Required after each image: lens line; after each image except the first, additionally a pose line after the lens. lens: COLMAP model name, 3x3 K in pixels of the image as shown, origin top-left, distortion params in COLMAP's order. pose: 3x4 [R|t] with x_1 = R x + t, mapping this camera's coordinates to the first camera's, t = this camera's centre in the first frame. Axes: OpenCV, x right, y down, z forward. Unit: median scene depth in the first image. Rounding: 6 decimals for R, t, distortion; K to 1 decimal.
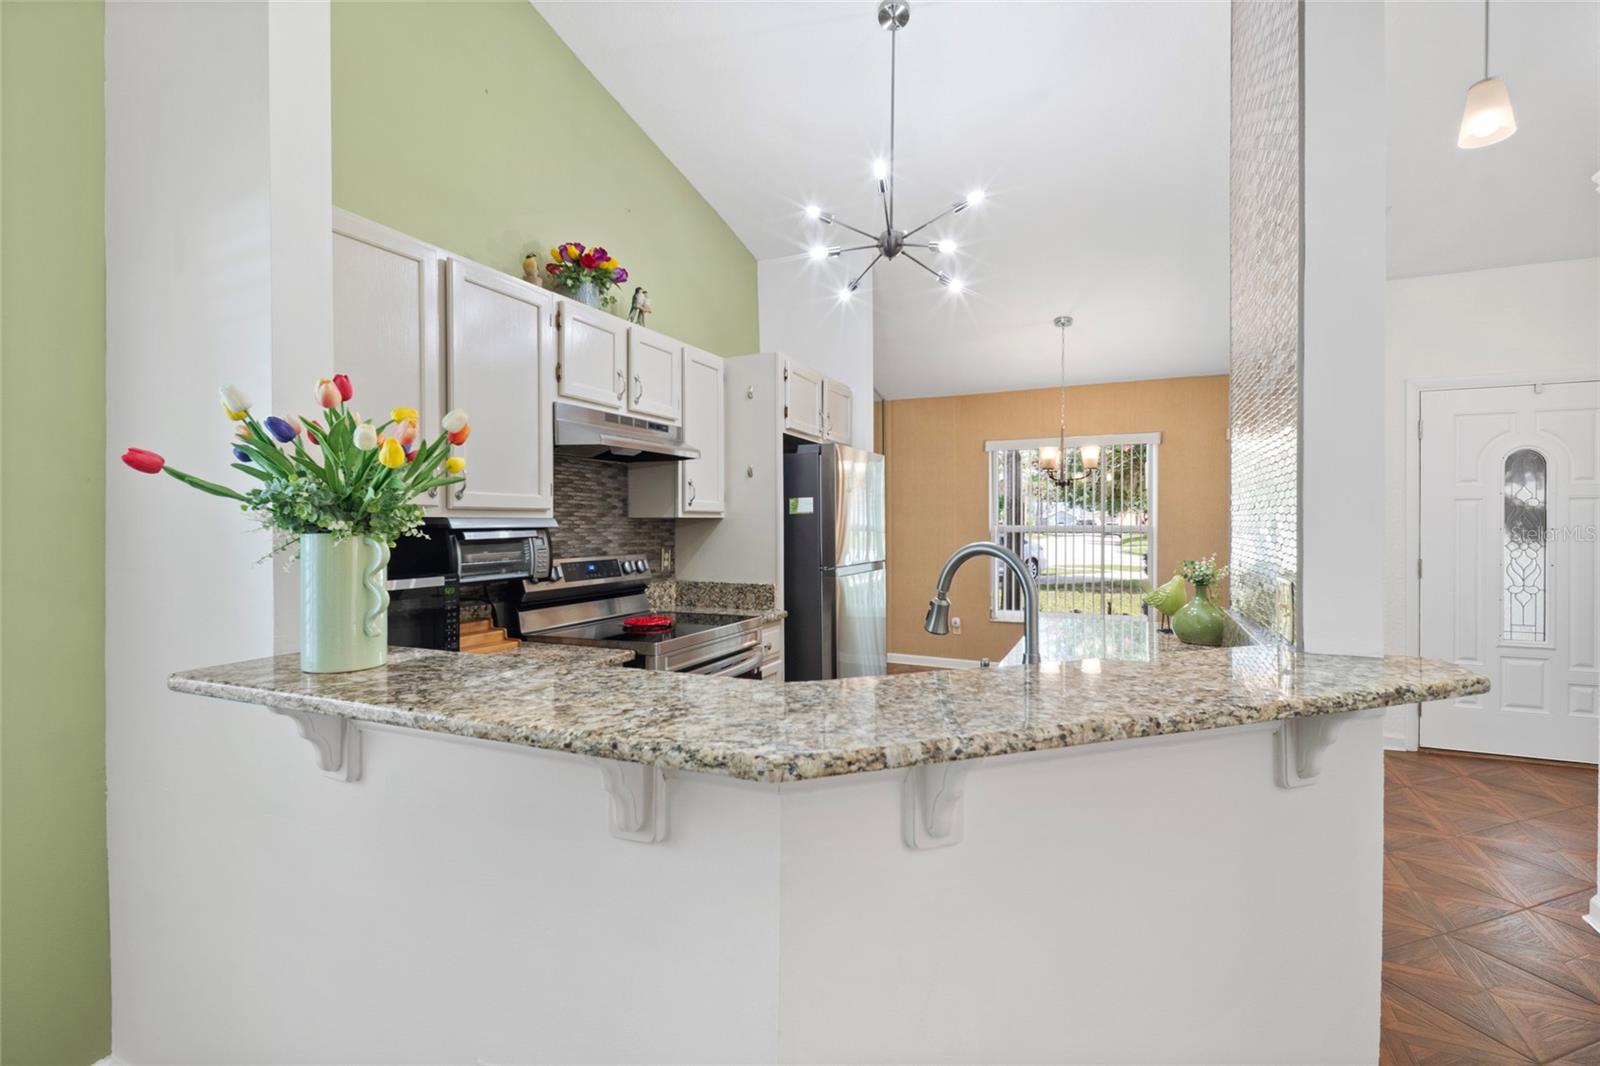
lens RADIAL K [[729.8, 0, 810.2], [0, 729.8, 529.7], [0, 0, 1]] dist [0.001093, -0.000846]
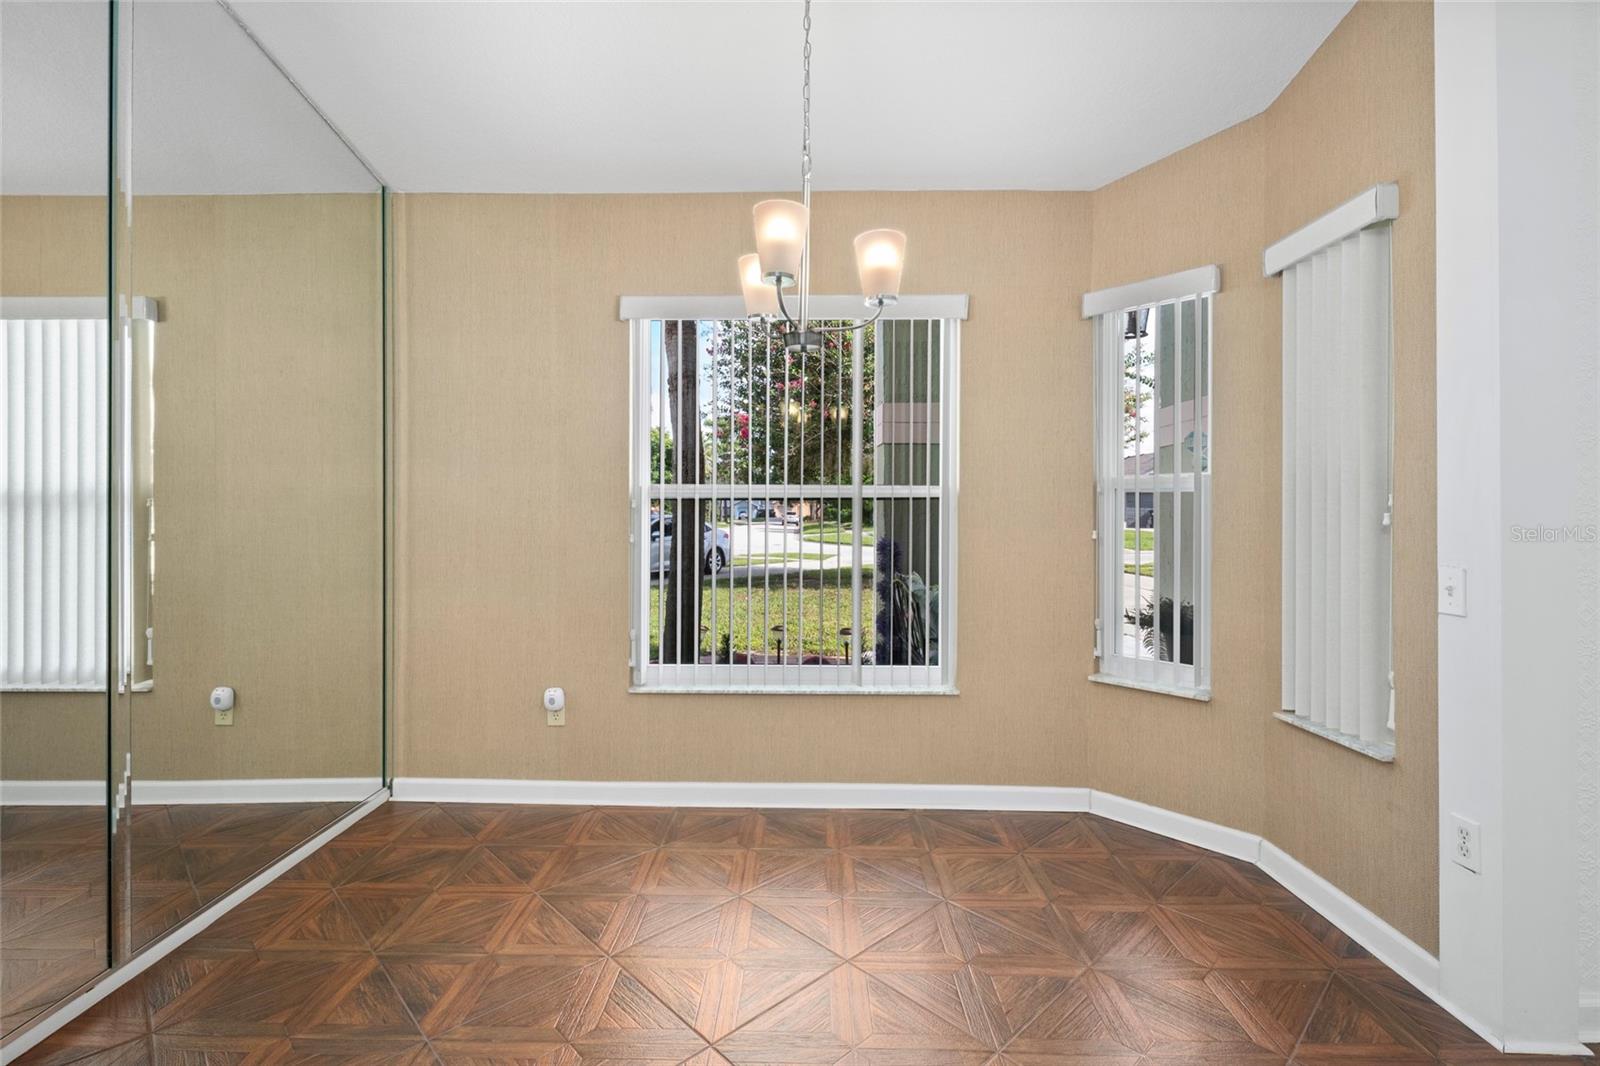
lens RADIAL K [[729.8, 0, 801.7], [0, 729.8, 520.6], [0, 0, 1]] dist [0.001093, -0.000846]
pose [[0.916329, 0.002215, 0.400420, 0.153074], [-0.003199, 0.999993, 0.001790, 0.017007], [-0.400413, -0.002921, 0.916330, 0.508838]]
